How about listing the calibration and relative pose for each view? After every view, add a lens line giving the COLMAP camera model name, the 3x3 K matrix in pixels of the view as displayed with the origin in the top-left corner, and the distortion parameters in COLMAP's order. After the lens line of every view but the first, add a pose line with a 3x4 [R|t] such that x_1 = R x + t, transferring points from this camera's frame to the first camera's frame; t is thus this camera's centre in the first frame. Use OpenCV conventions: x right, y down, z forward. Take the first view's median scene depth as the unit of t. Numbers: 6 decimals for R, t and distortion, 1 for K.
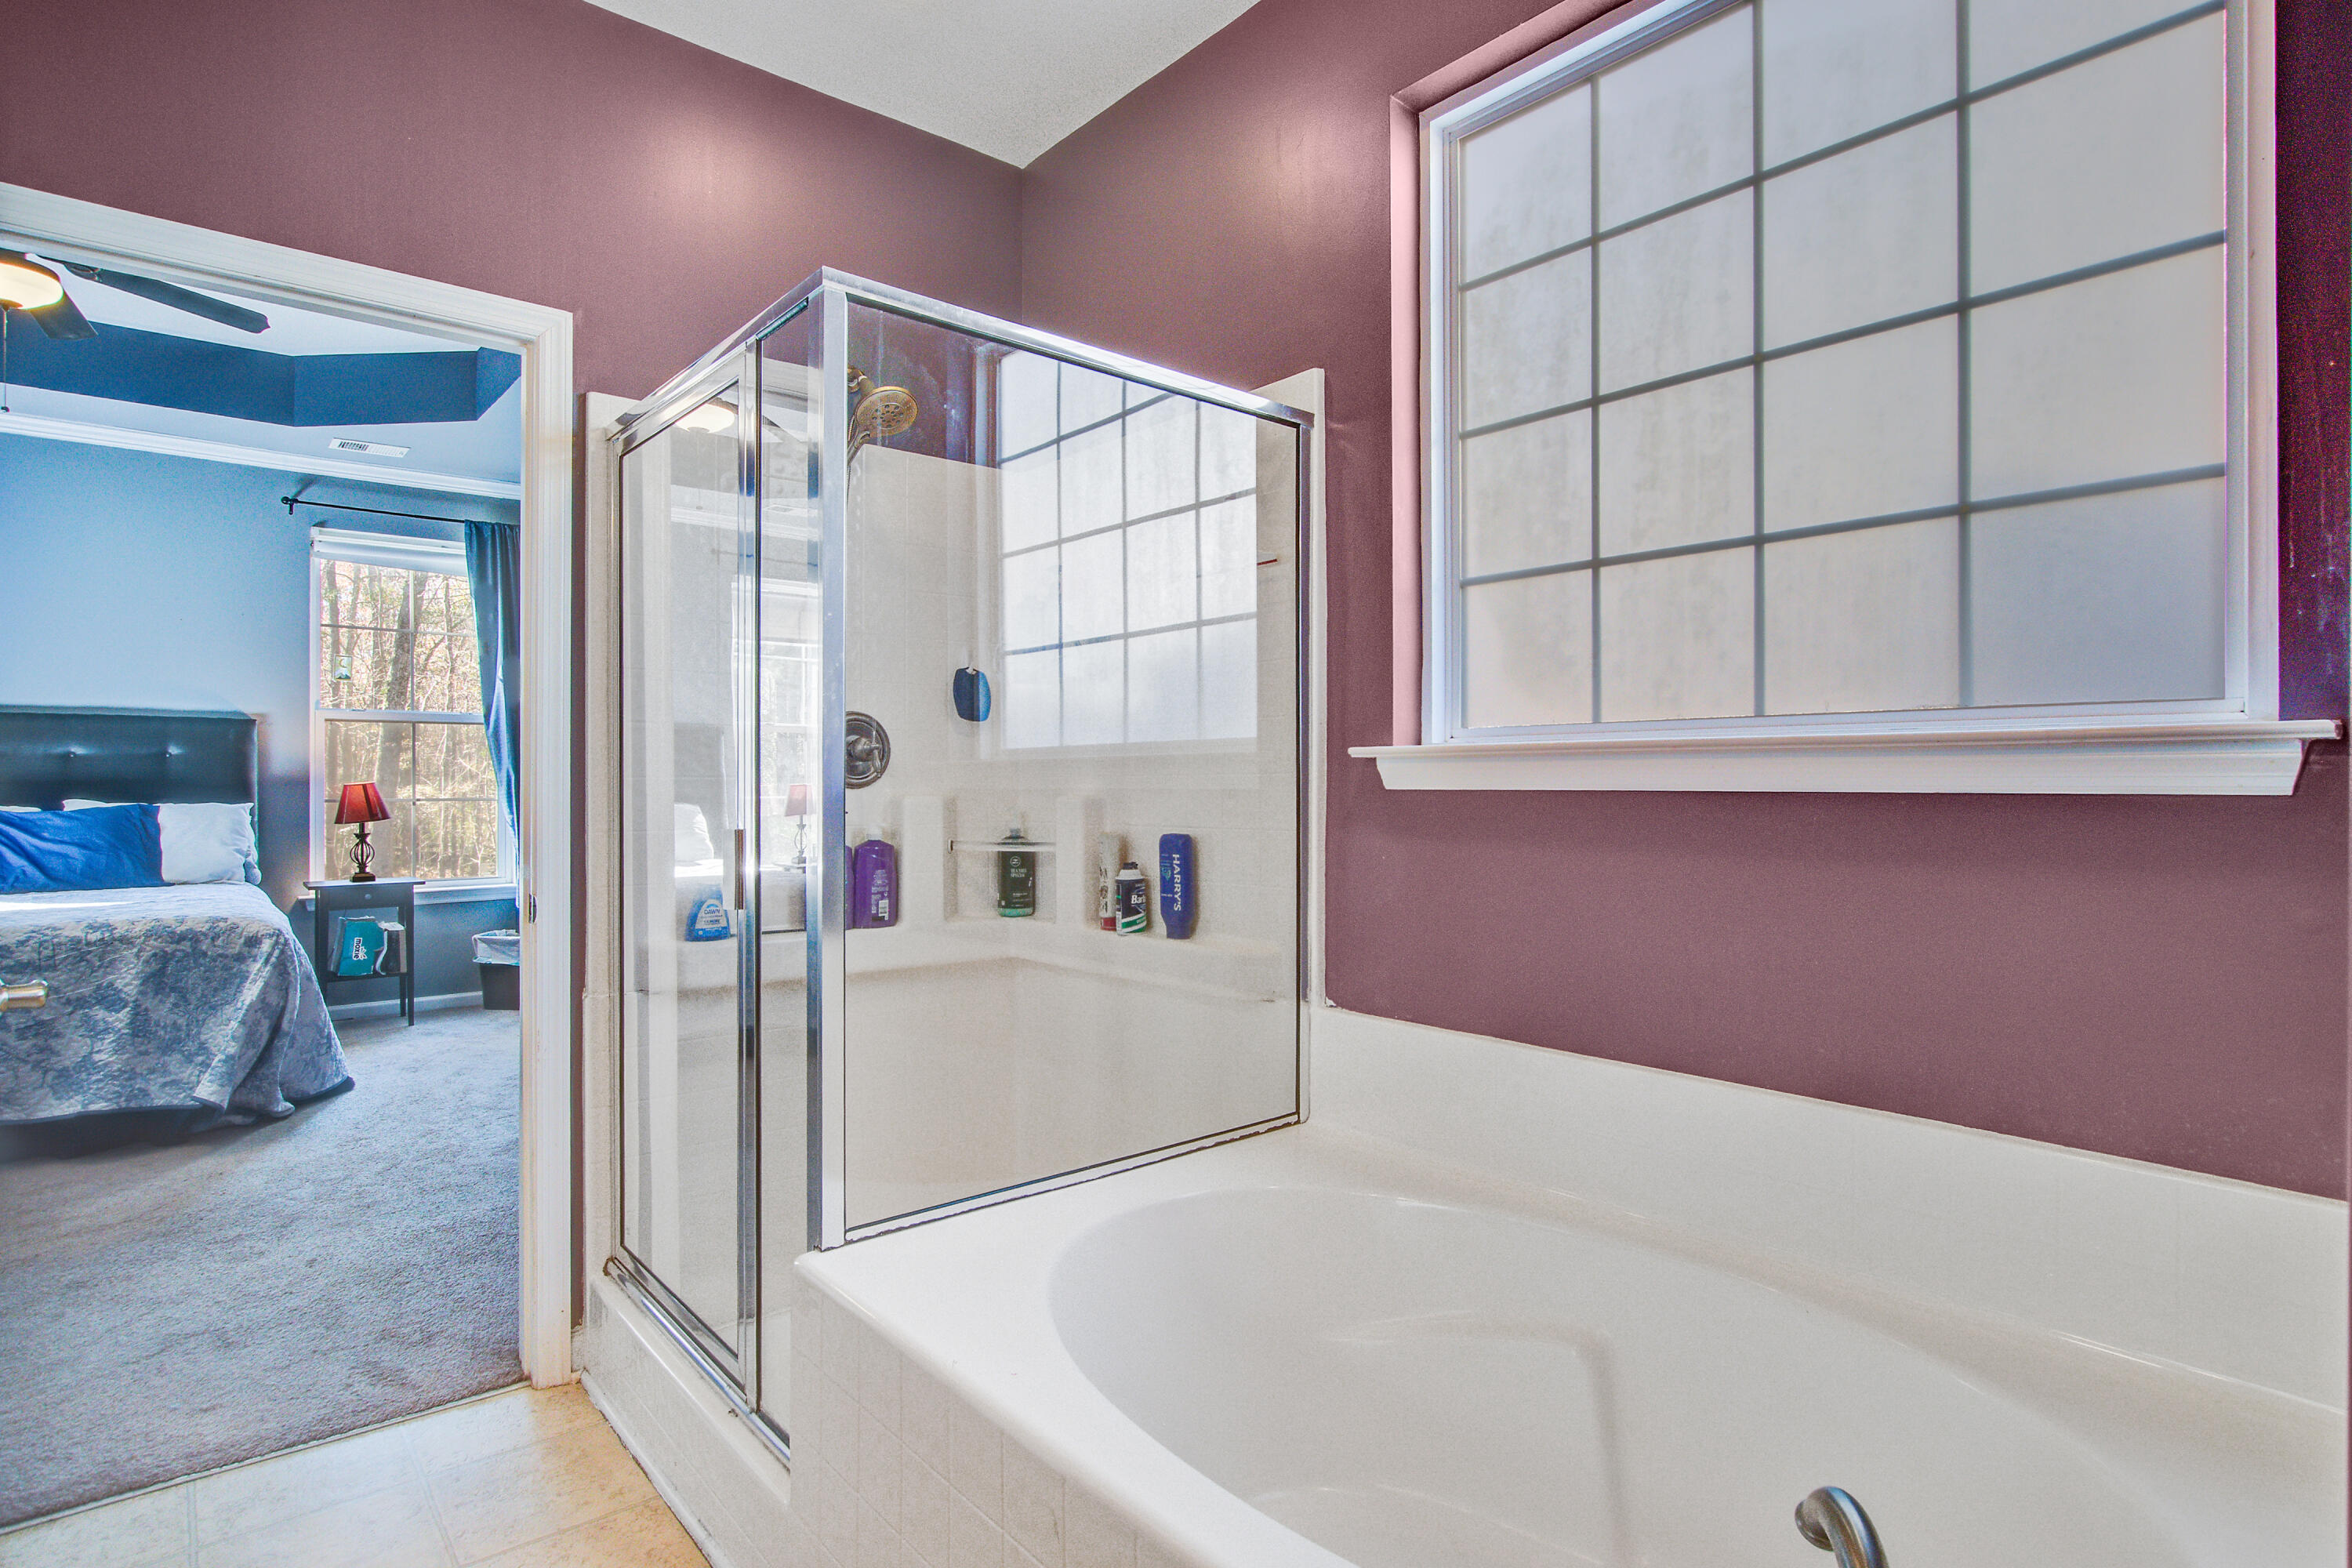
lens RADIAL K [[1226.7, 0, 1176.0], [0, 1226.7, 784.0], [0, 0, 1]] dist [-0.004512, -0.001927]
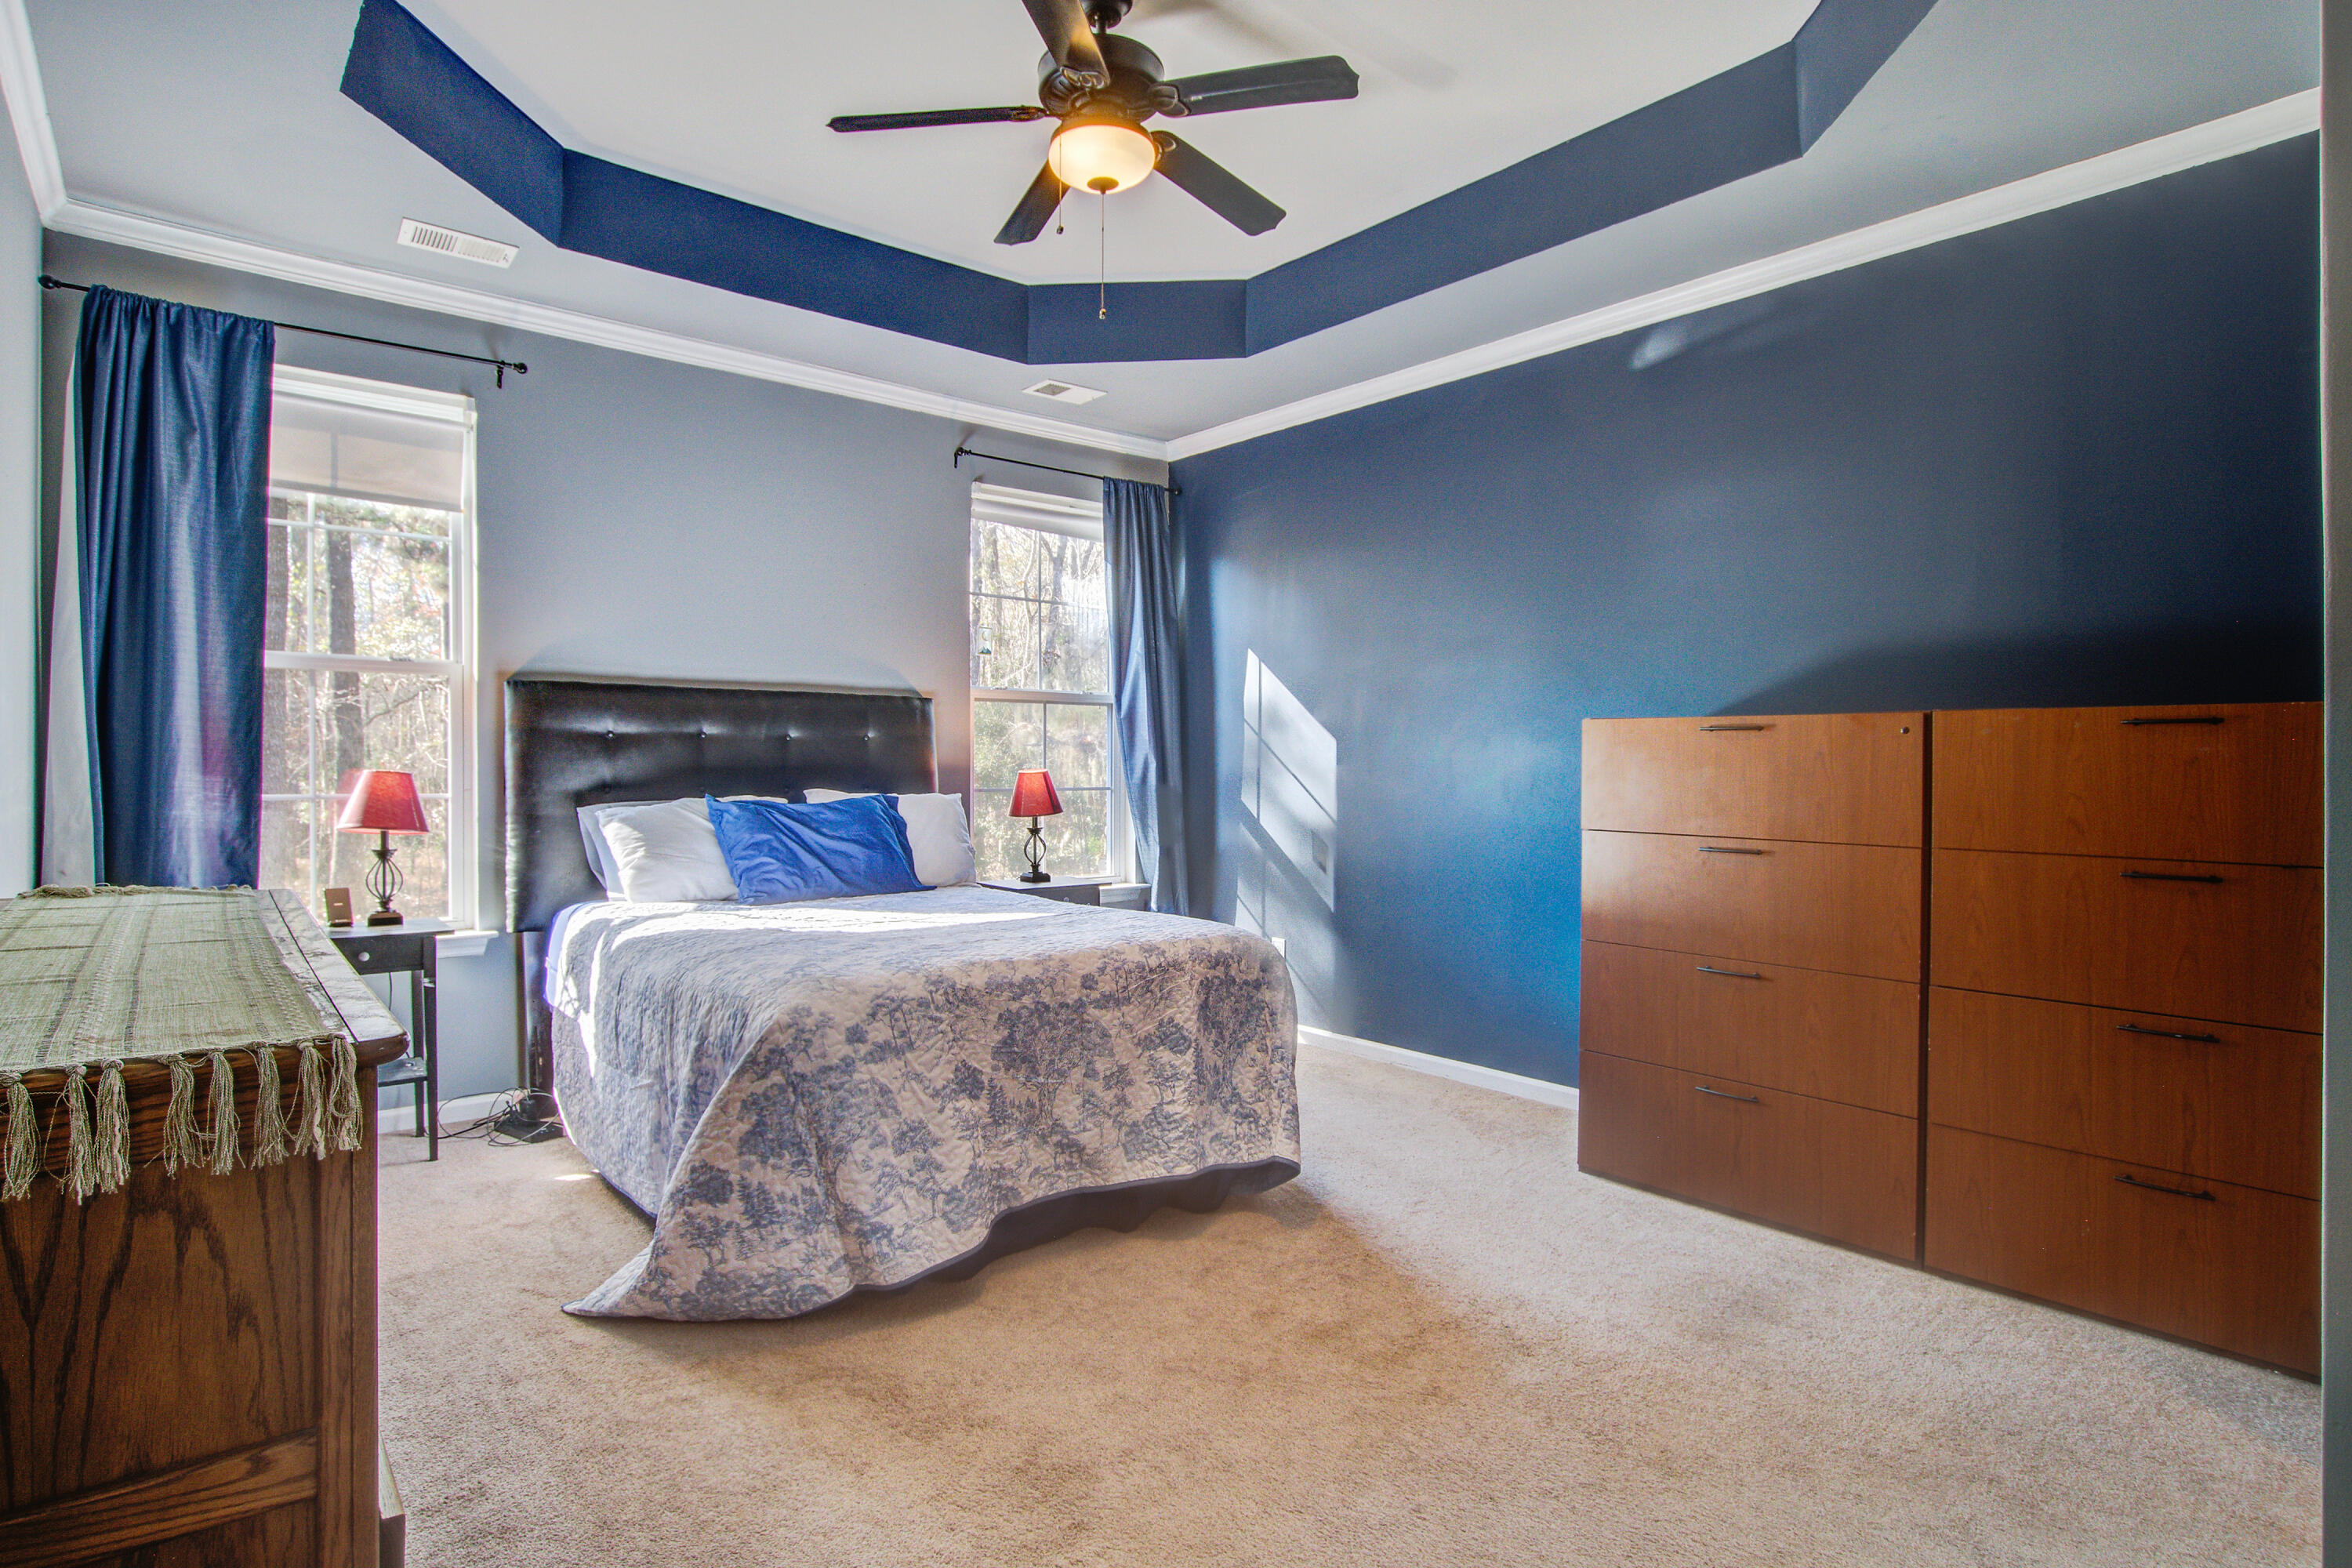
lens RADIAL K [[1226.7, 0, 1176.0], [0, 1226.7, 784.0], [0, 0, 1]] dist [-0.004512, -0.001927]
pose [[0.999461, 0.004458, -0.032538, -0.619733], [-0.004047, 0.999911, 0.012690, -0.003641], [0.032592, -0.012552, 0.999390, 0.130386]]
